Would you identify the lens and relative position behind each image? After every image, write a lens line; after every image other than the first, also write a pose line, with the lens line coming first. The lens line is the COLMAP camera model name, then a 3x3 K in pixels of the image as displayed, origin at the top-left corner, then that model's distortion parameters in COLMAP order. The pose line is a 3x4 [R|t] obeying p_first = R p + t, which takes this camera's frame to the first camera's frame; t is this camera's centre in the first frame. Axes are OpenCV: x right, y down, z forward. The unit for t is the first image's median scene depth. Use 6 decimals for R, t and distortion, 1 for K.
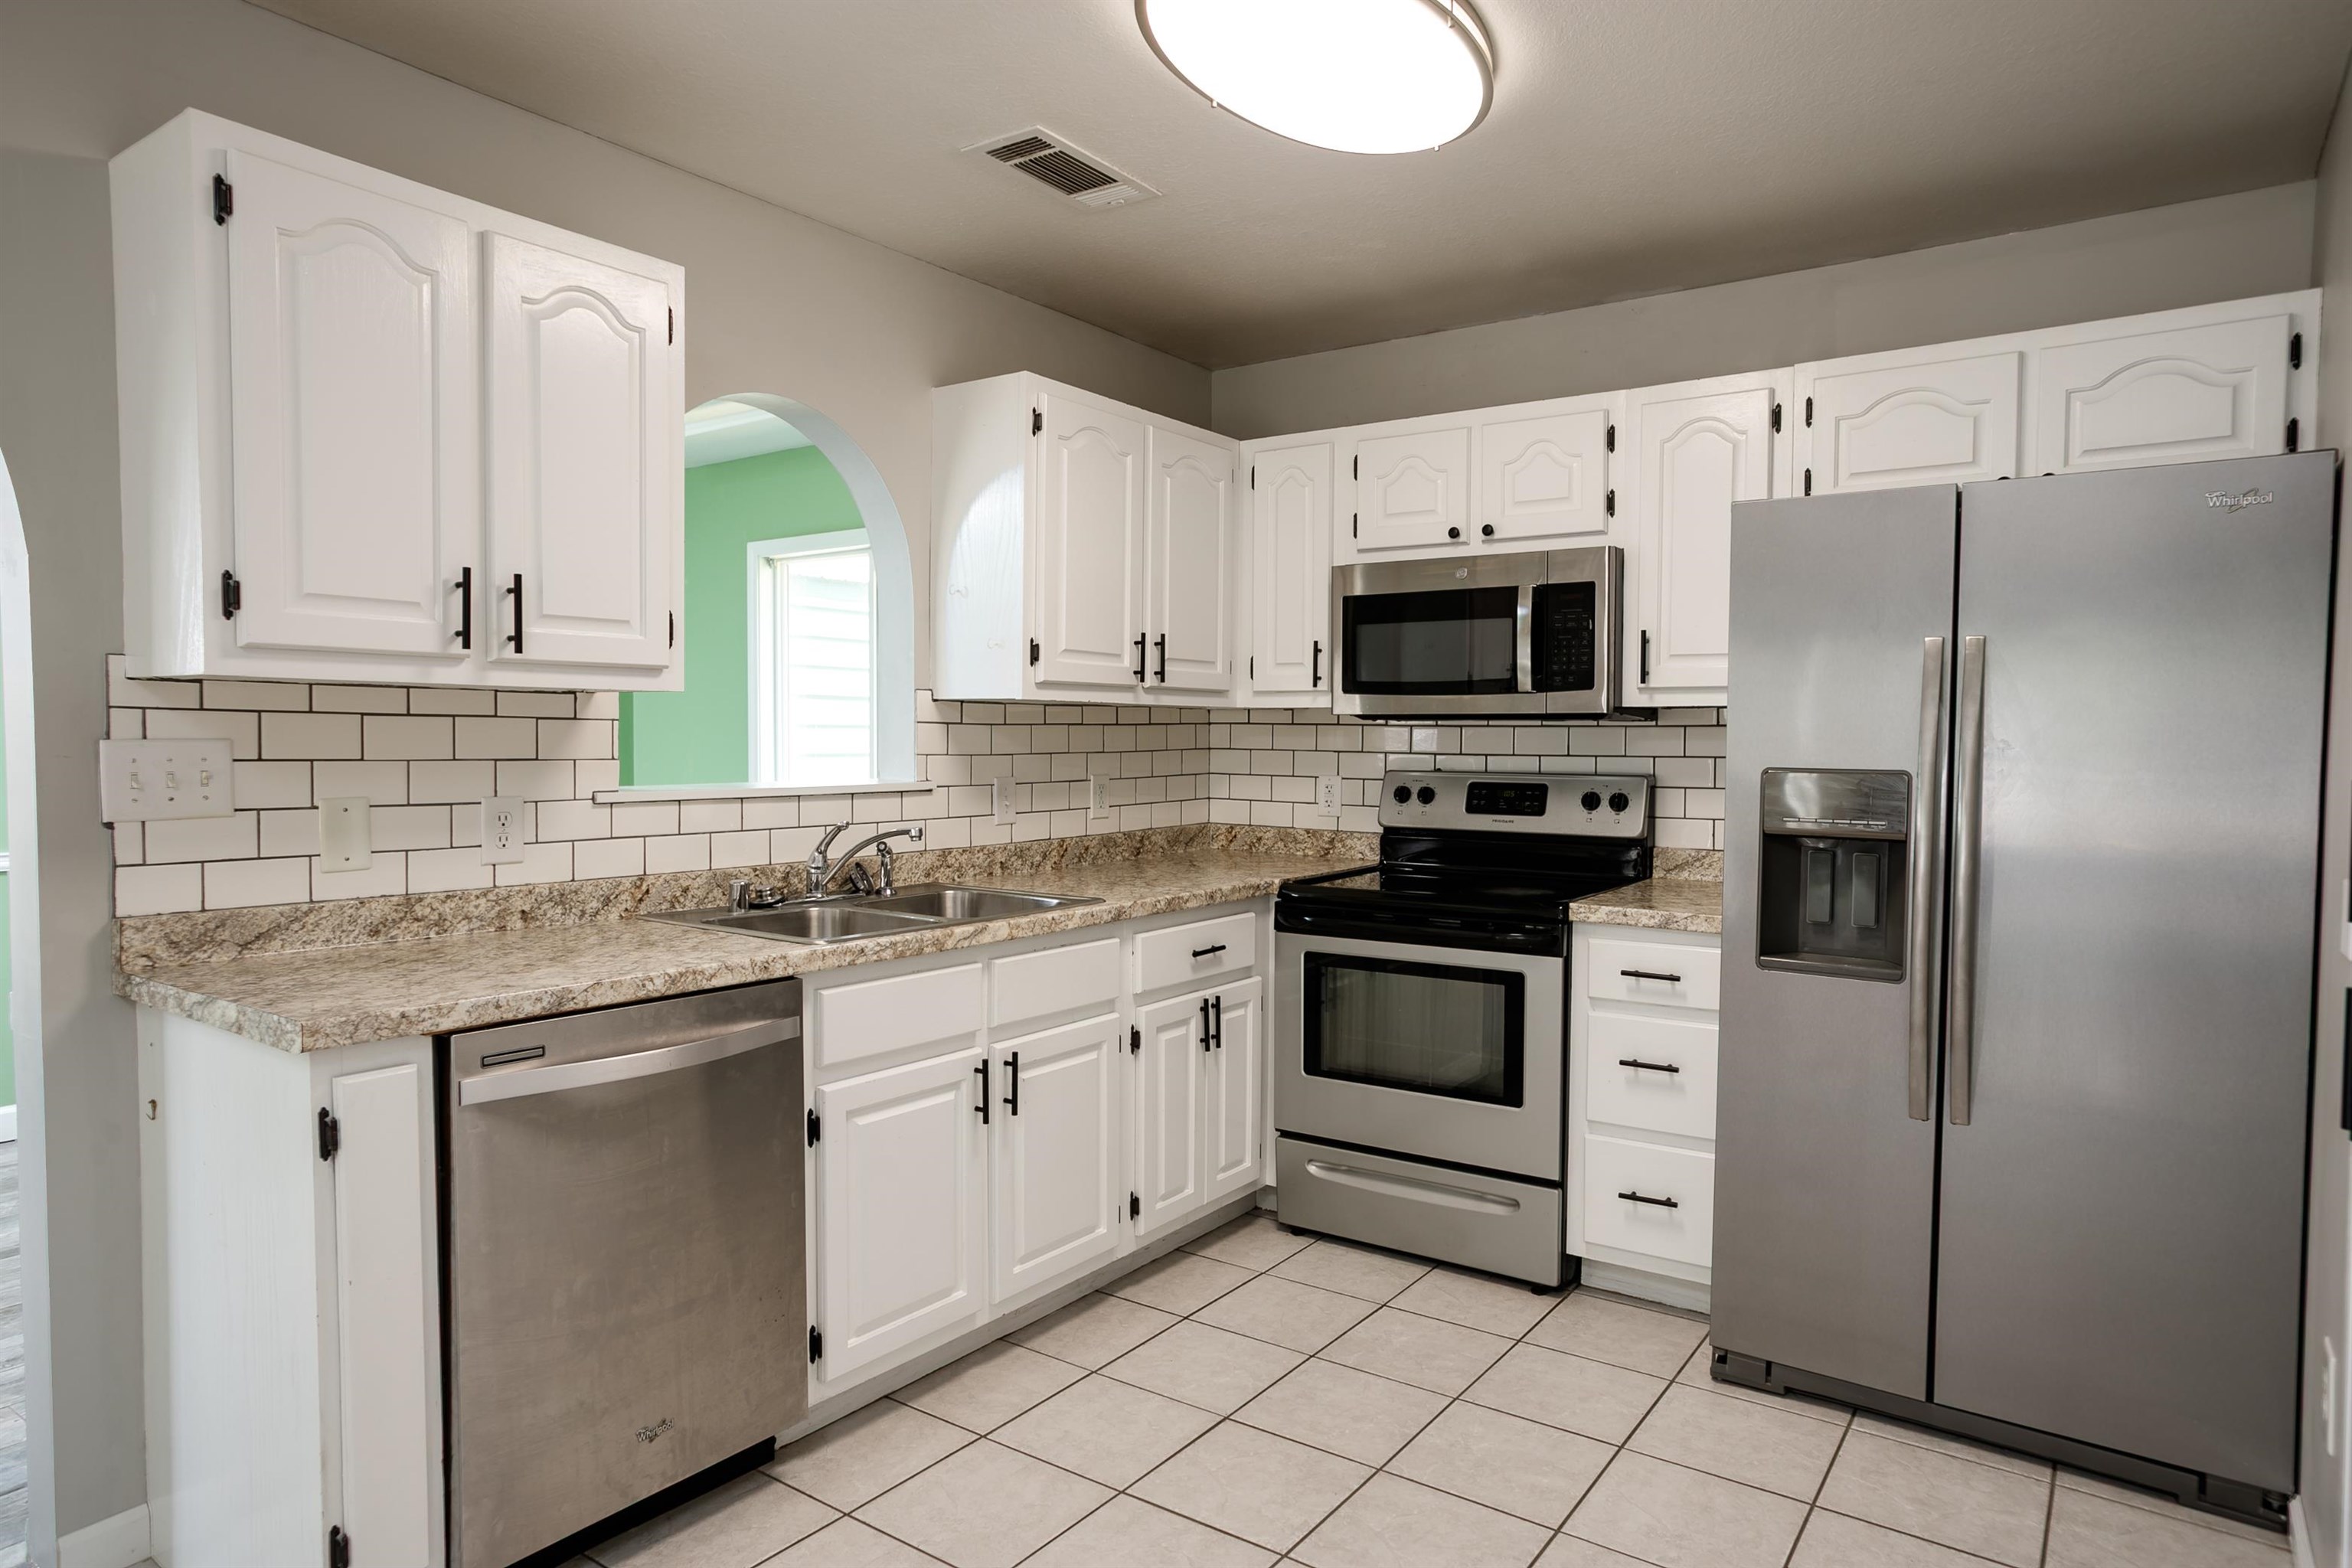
lens RADIAL K [[1393.9, 0, 1223.7], [0, 1393.9, 791.9], [0, 0, 1]] dist [-0.054488, 0.035902]
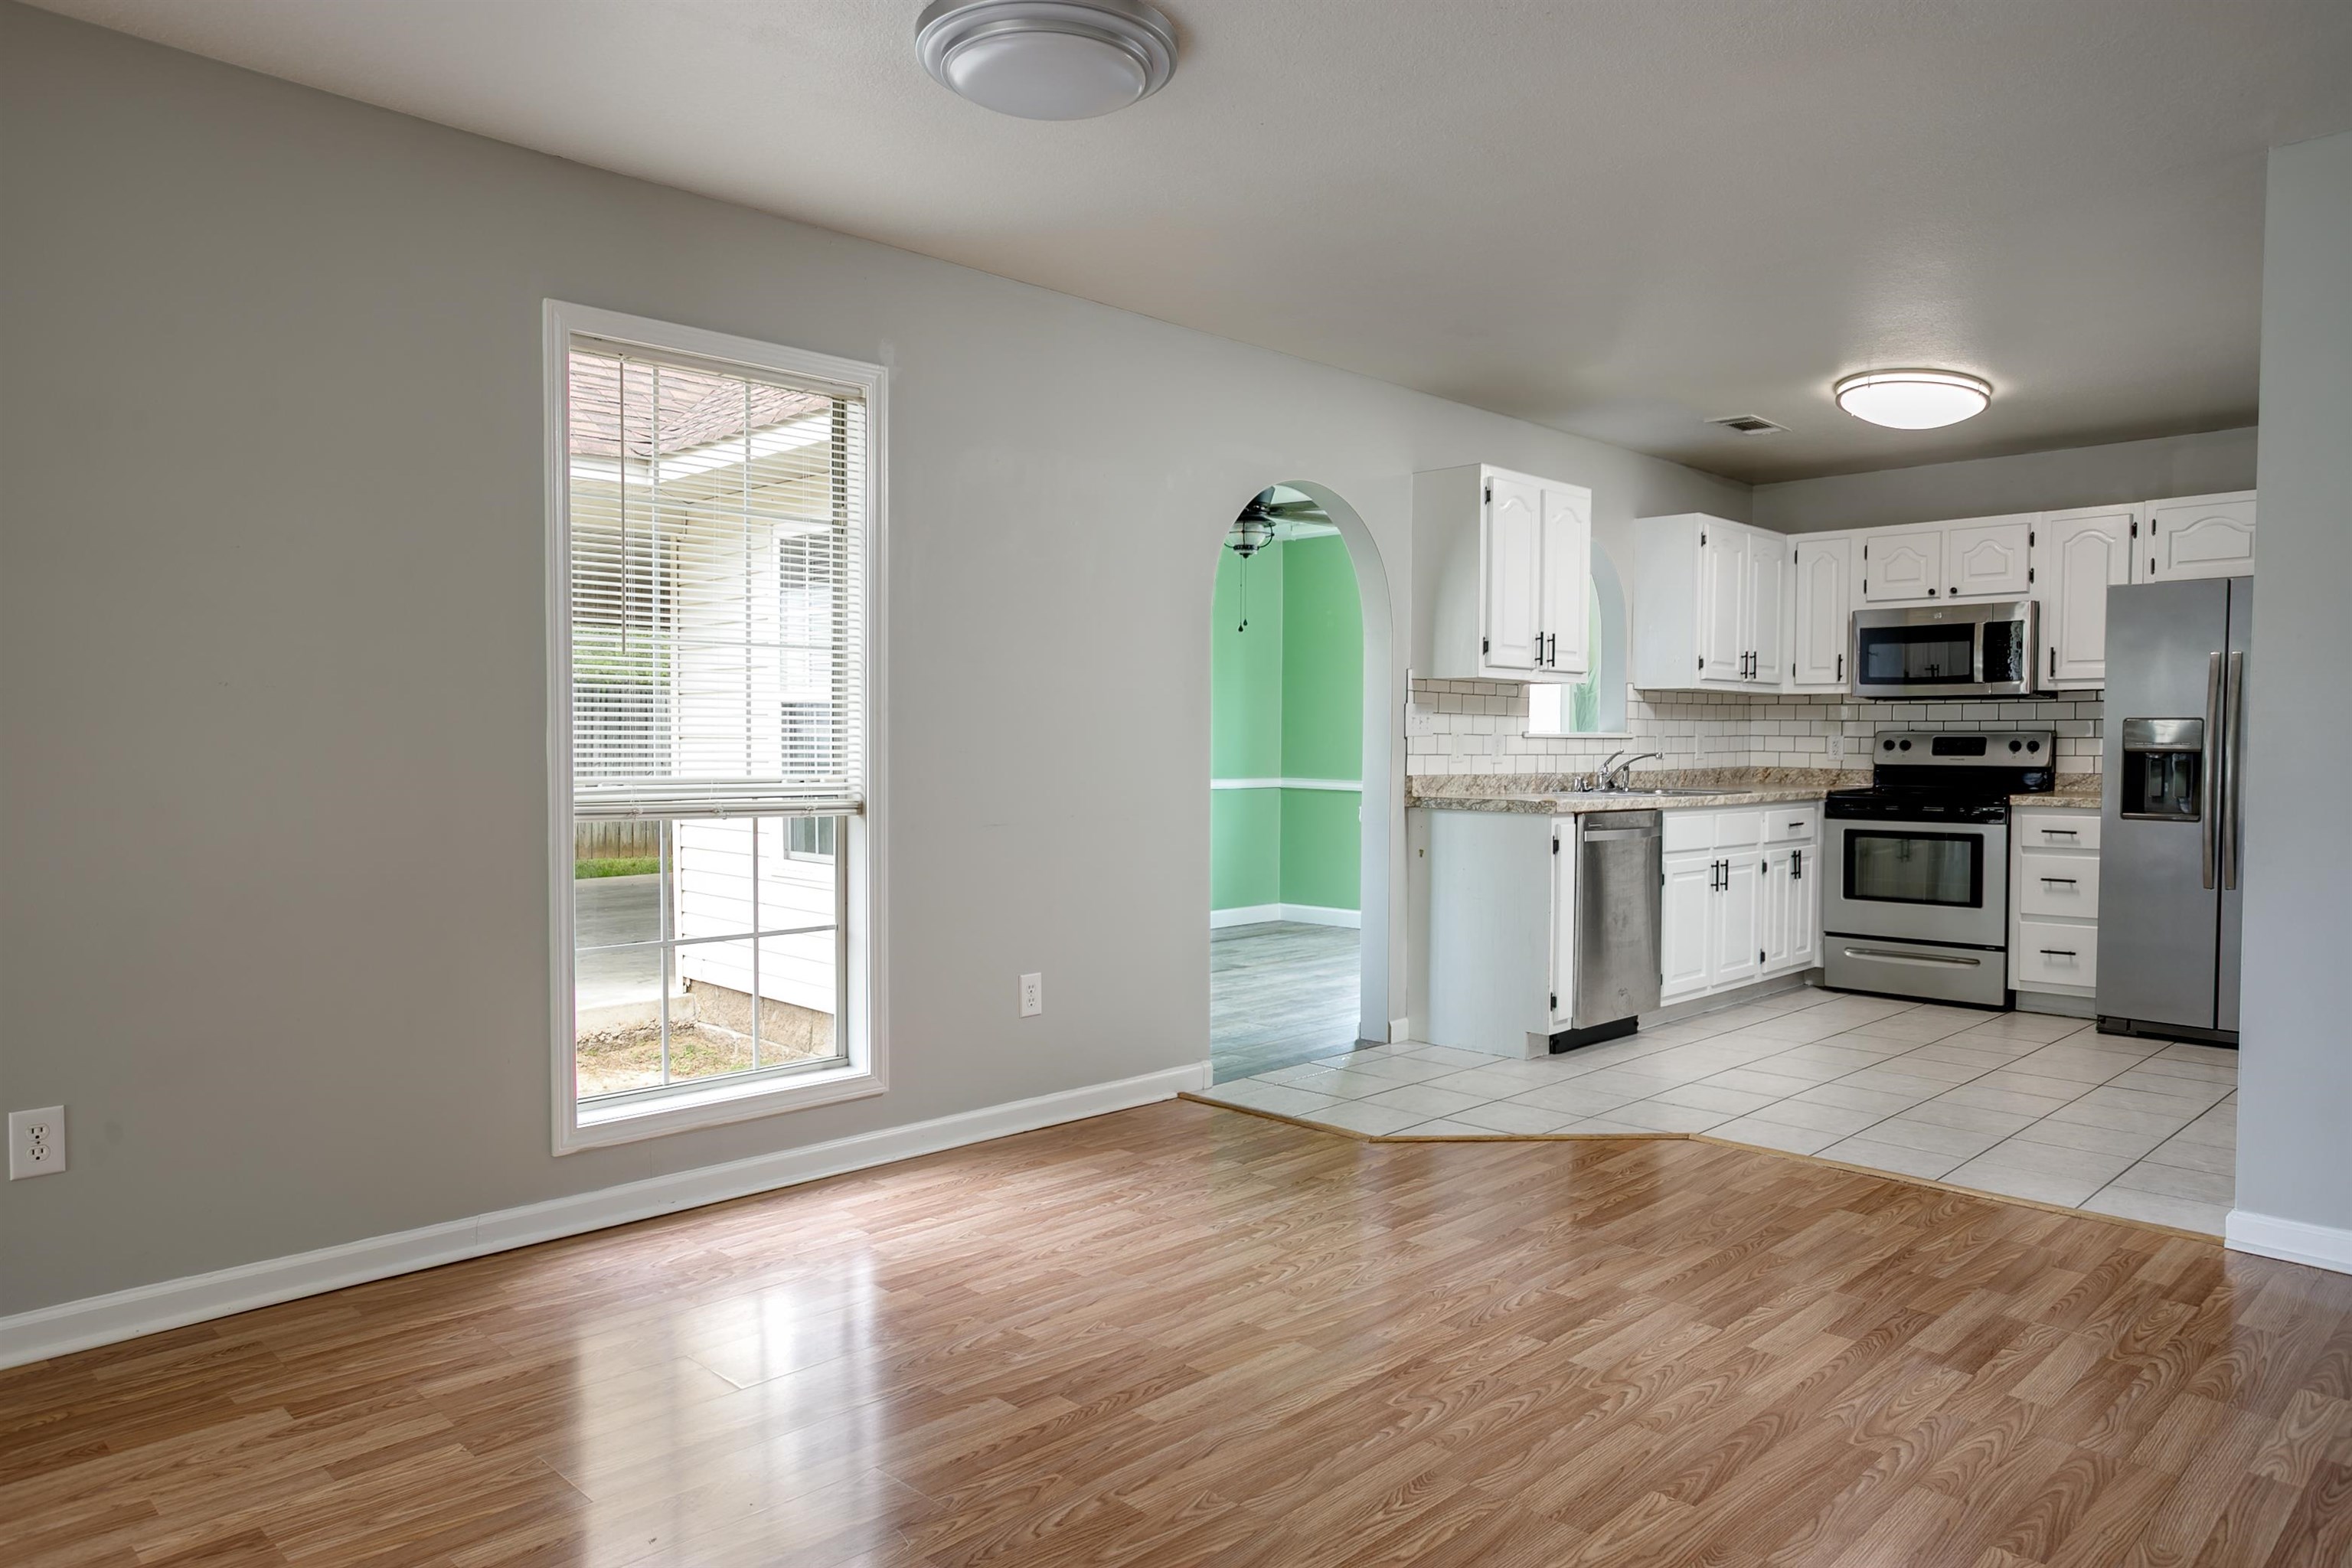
lens RADIAL K [[1569.5, 0, 1174.7], [0, 1569.5, 796.9], [0, 0, 1]] dist [-0.010345, 0.000921]
pose [[0.984453, 0.004418, -0.175590, -0.452982], [-0.005599, 0.999965, -0.006231, 0.094560], [0.175556, 0.007117, 0.984444, -1.176055]]
